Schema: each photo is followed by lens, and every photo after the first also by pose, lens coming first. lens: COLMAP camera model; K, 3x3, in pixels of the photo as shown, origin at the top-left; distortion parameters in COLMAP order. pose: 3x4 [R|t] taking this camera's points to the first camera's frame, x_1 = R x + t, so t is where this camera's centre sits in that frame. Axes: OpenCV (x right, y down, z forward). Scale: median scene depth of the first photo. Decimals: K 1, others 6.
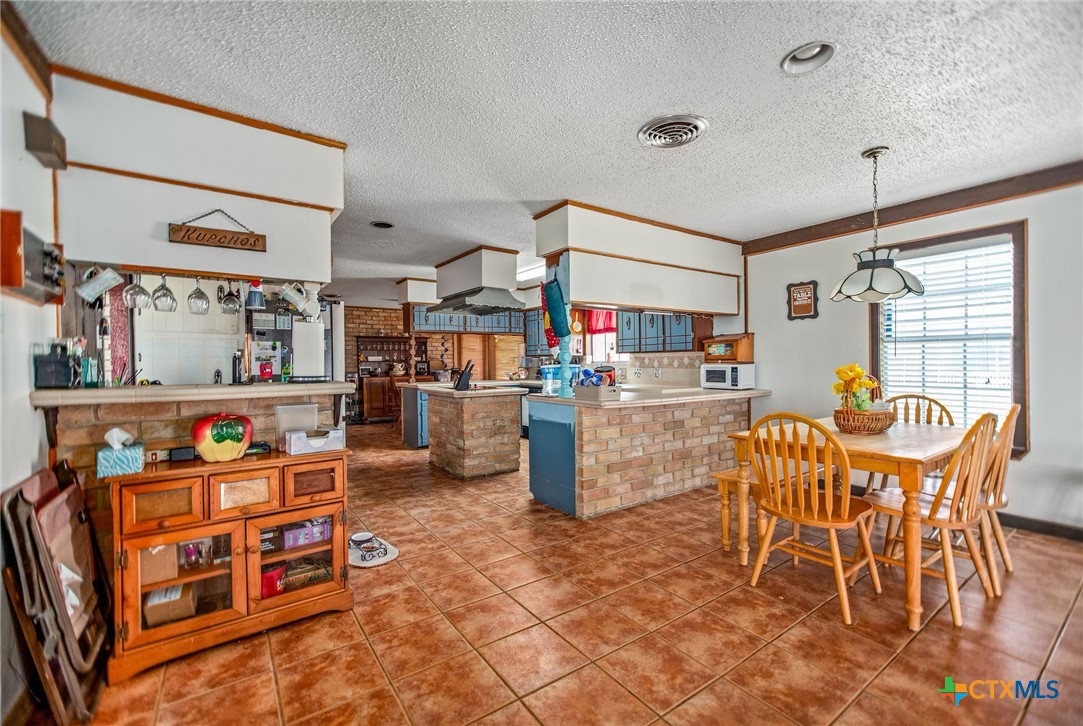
lens RADIAL K [[448.6, 0, 538.8], [0, 448.6, 369.4], [0, 0, 1]] dist [0.069043, 0.000008]
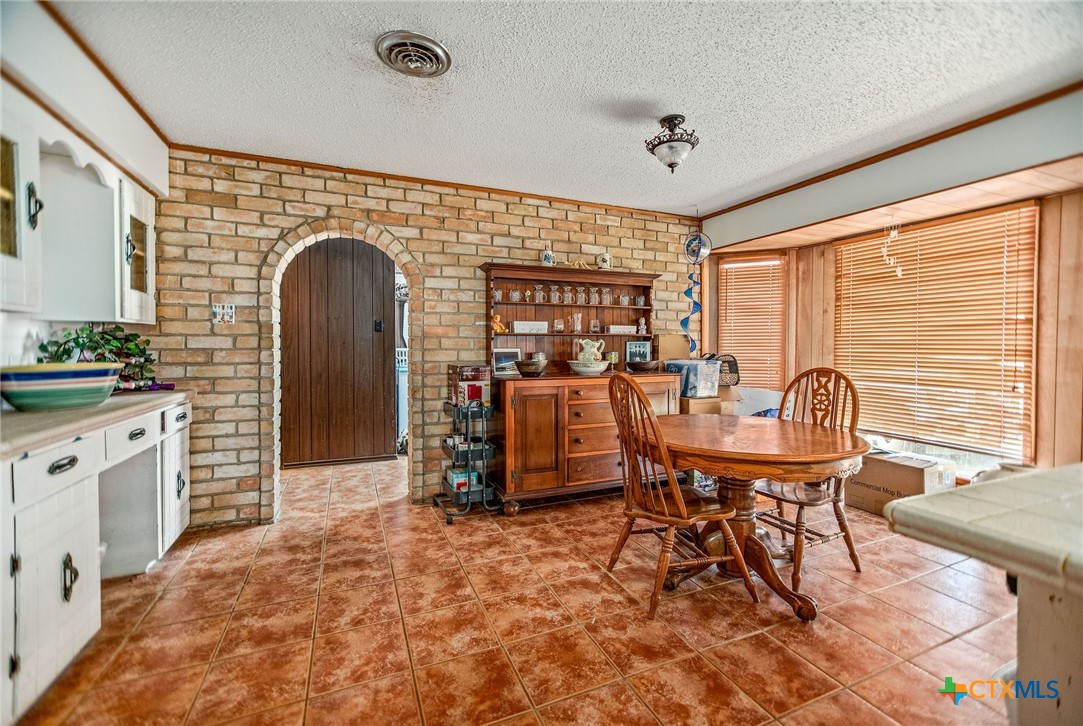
lens RADIAL K [[450.5, 0, 558.4], [0, 450.5, 351.8], [0, 0, 1]] dist [-0.007977, 0.000012]
pose [[0.981833, 0.021310, -0.188545, -0.280723], [-0.019714, 0.999752, 0.010337, -0.007831], [0.188718, -0.006432, 0.982010, 0.668903]]
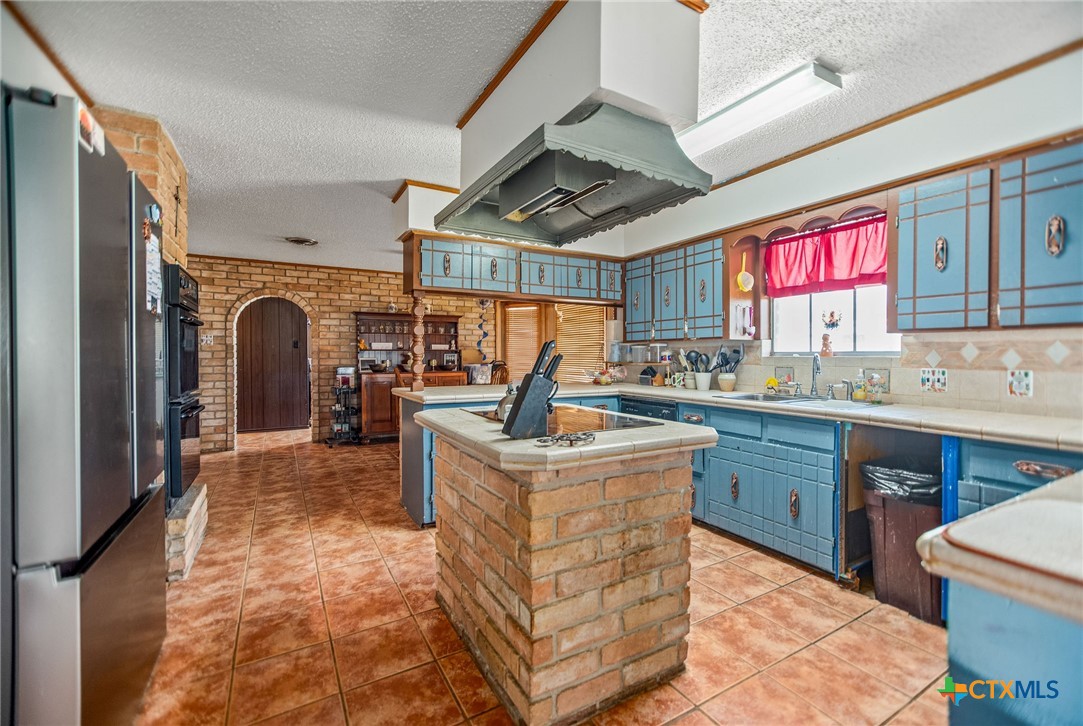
lens RADIAL K [[451.5, 0, 541.5], [0, 451.5, 363.0], [0, 0, 1]] dist [0.001375, -0.000085]
pose [[0.996434, 0.013049, -0.083357, -0.070767], [-0.012876, 0.999914, 0.002618, -0.003067], [0.083384, -0.001535, 0.996516, 0.364096]]
